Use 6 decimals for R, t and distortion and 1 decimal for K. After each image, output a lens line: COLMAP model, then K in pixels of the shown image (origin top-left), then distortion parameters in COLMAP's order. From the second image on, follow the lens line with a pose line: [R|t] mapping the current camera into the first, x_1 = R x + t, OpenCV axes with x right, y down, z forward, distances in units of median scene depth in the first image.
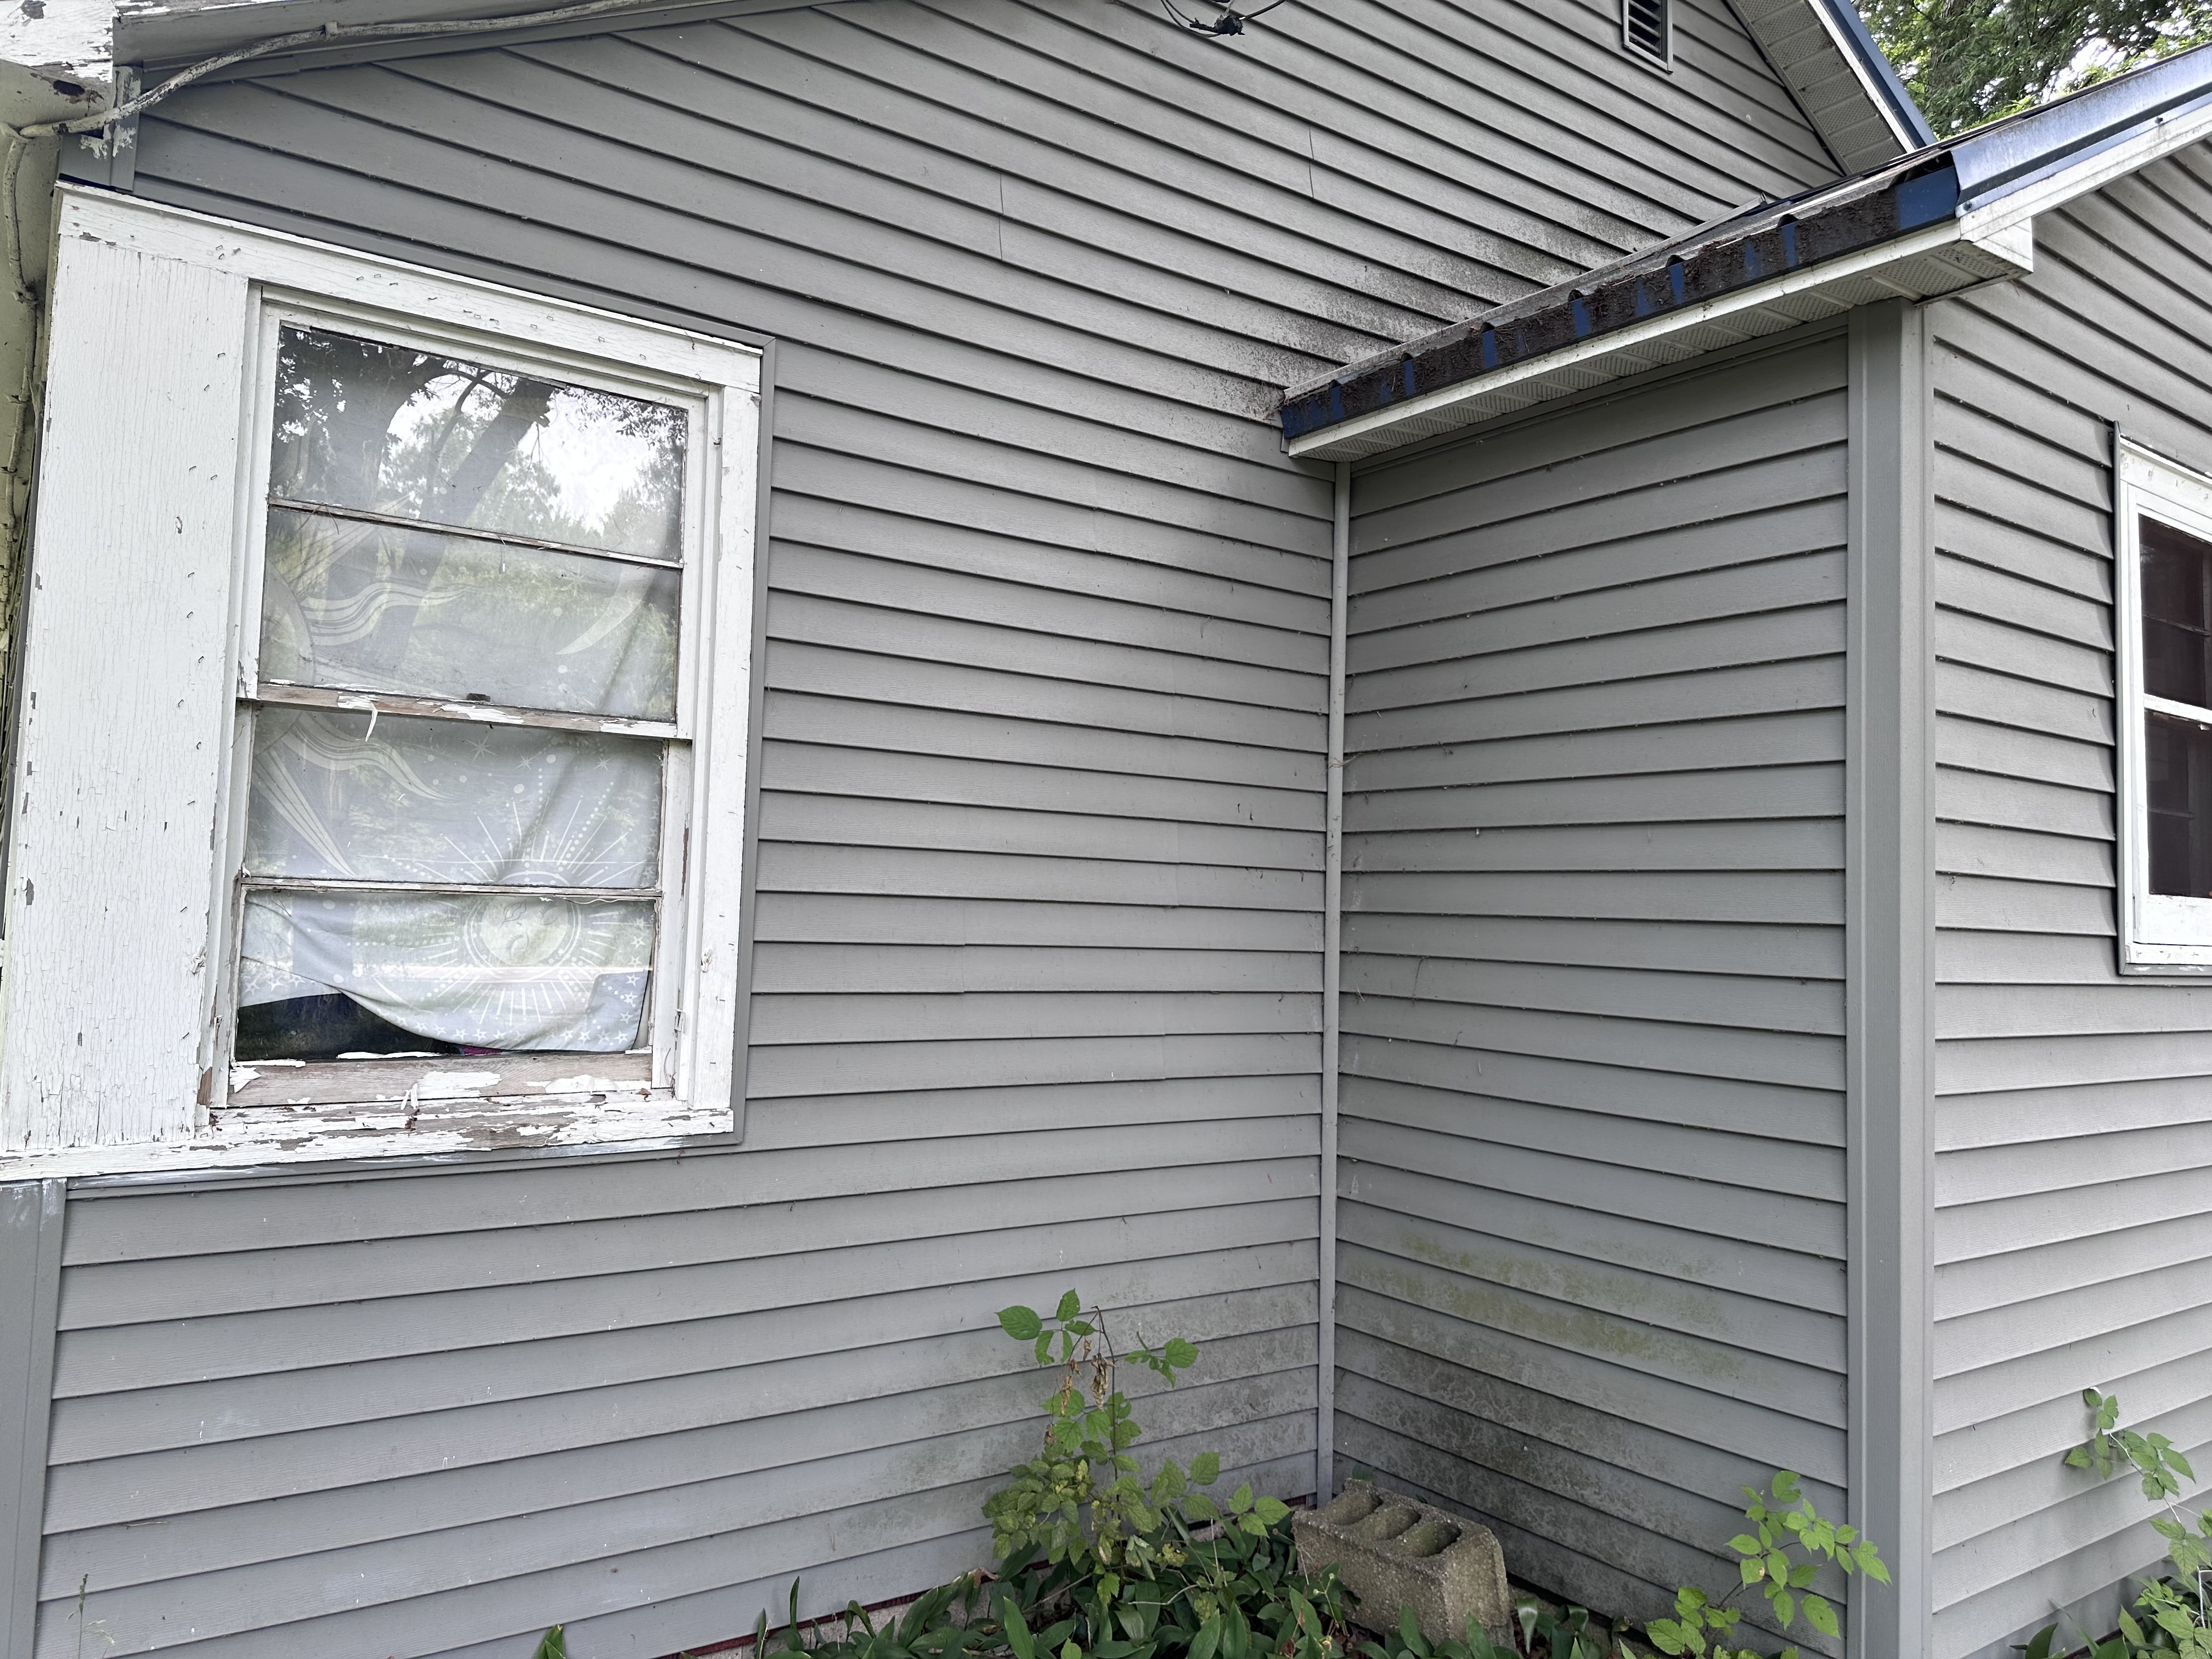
lens RADIAL K [[1551.3, 0, 1075.1], [0, 1551.3, 805.7], [0, 0, 1]] dist [0.108617, -0.167014]
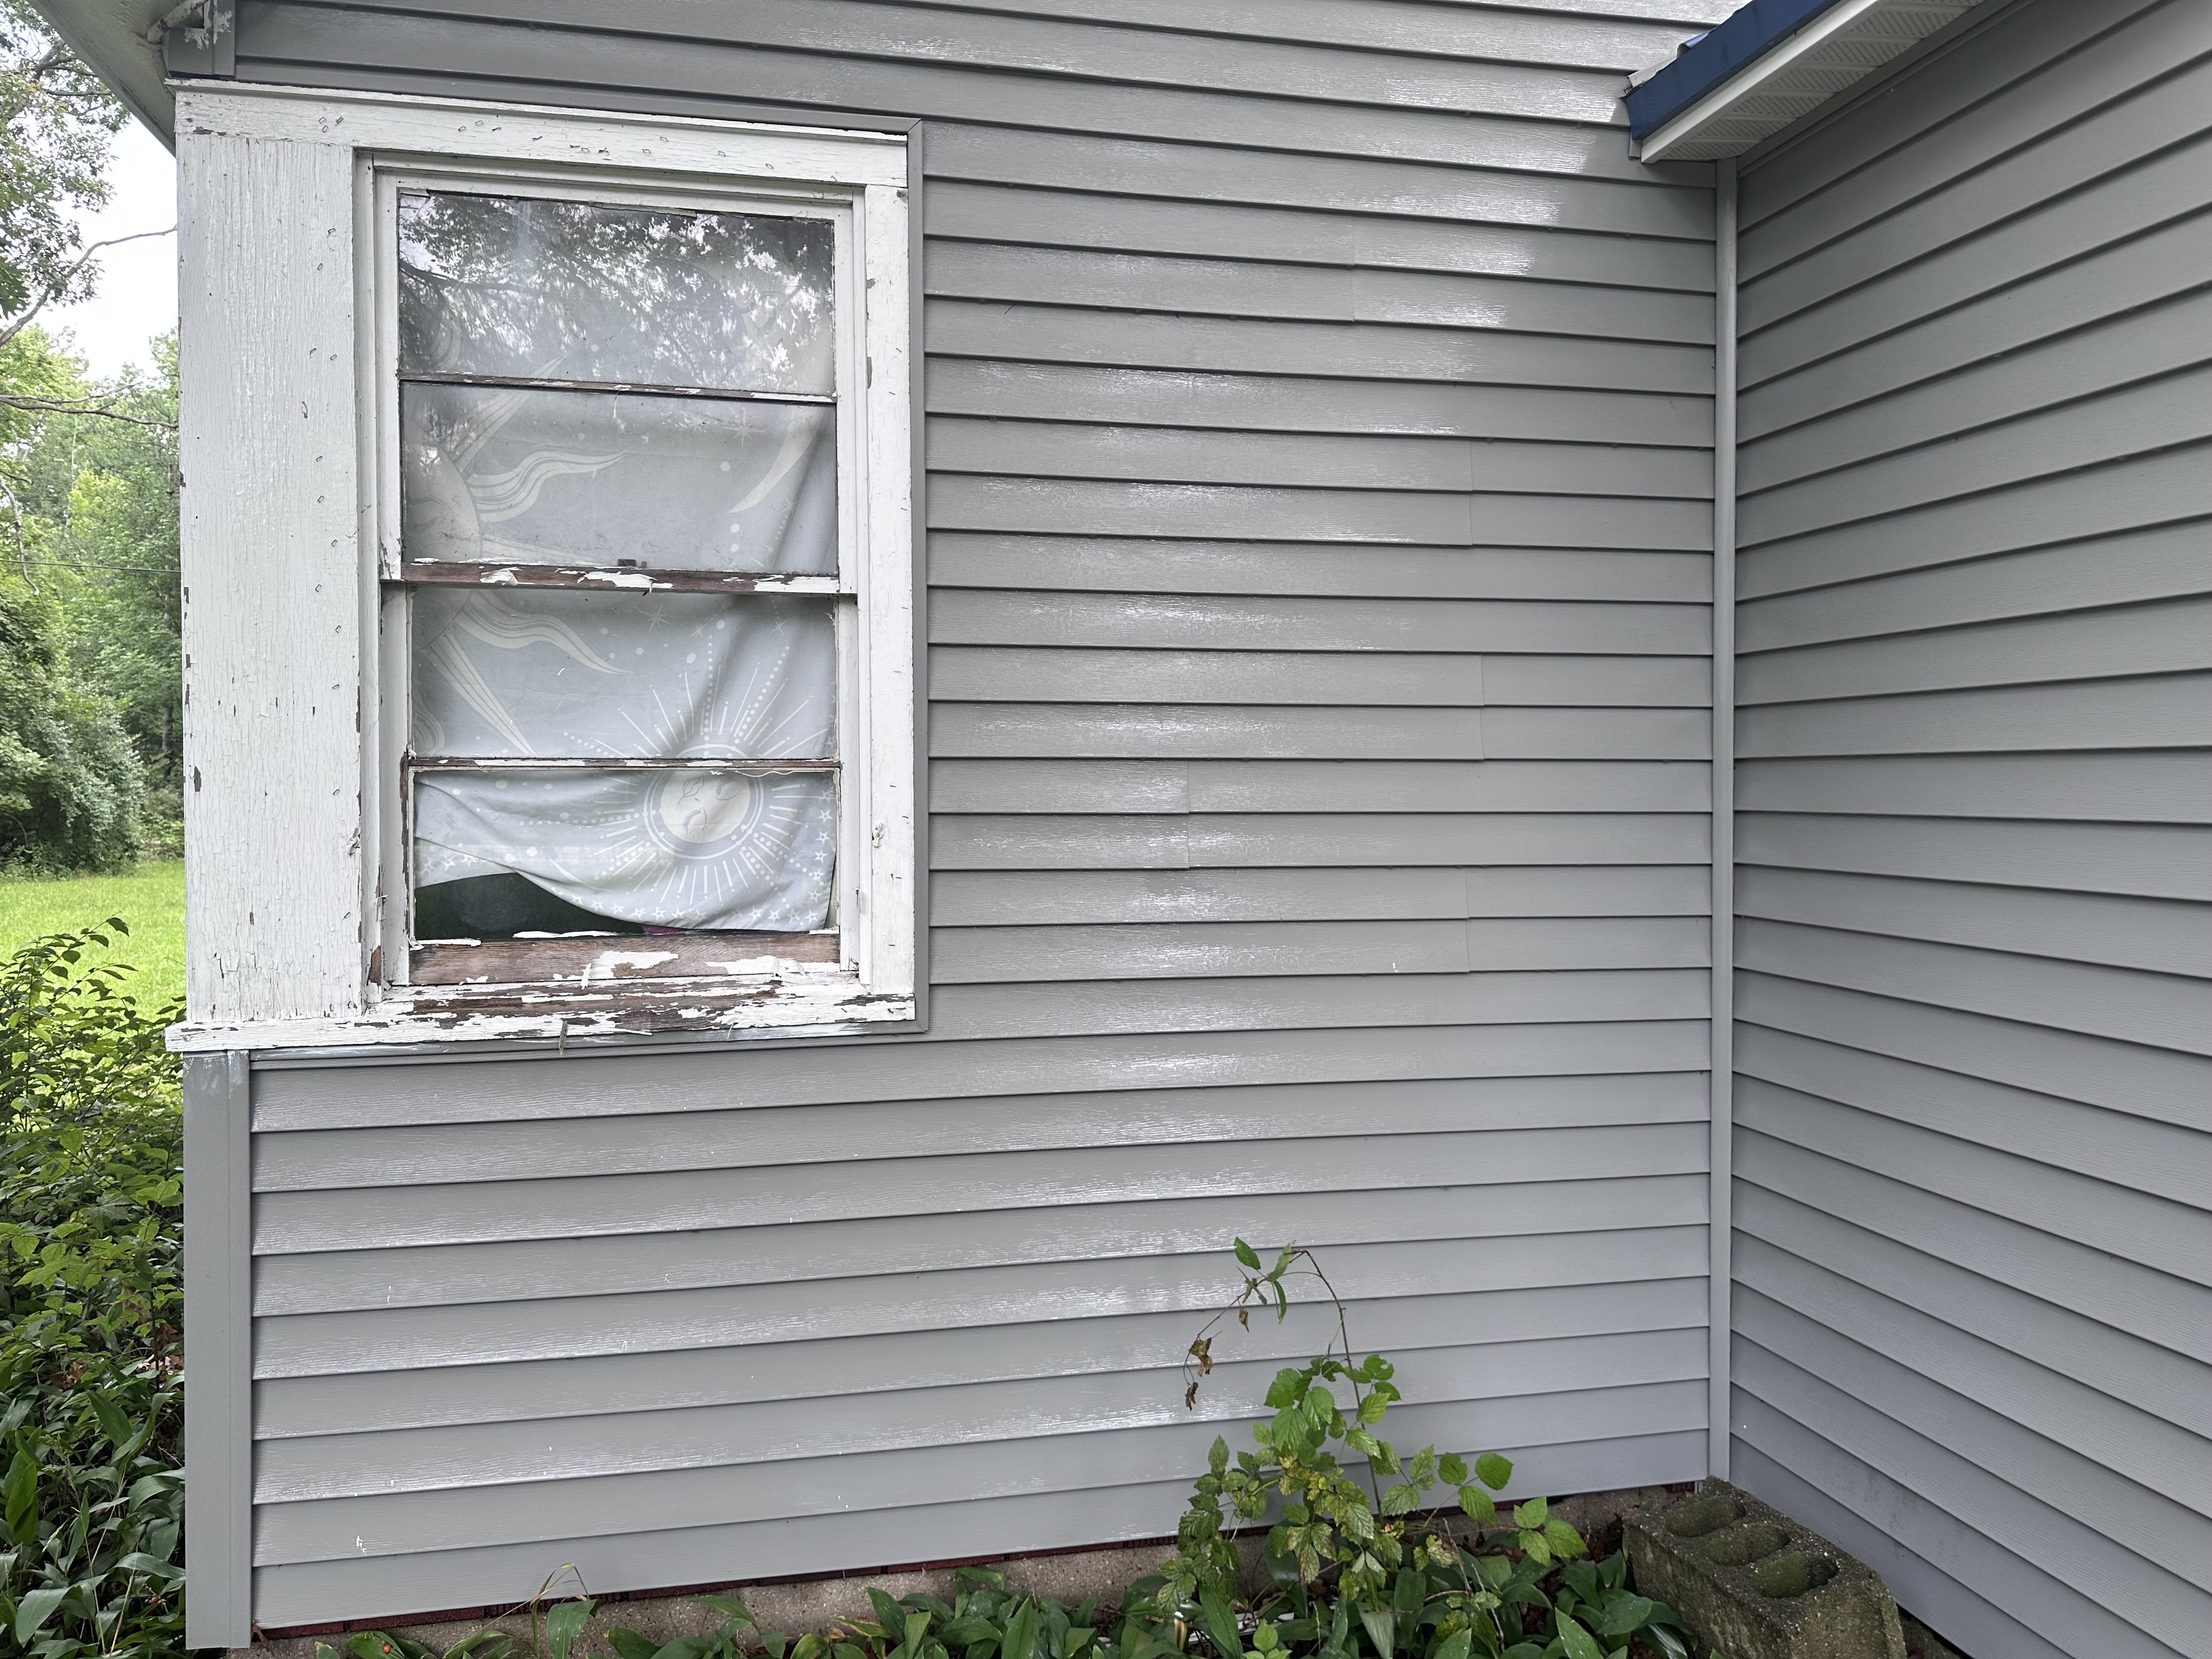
lens RADIAL K [[1551.3, 0, 1075.1], [0, 1551.3, 805.7], [0, 0, 1]] dist [0.108617, -0.167014]
pose [[0.920599, -0.022600, -0.389855, 0.234973], [0.054117, 0.996075, 0.070048, 0.025293], [0.386742, -0.085584, 0.918208, 0.217426]]
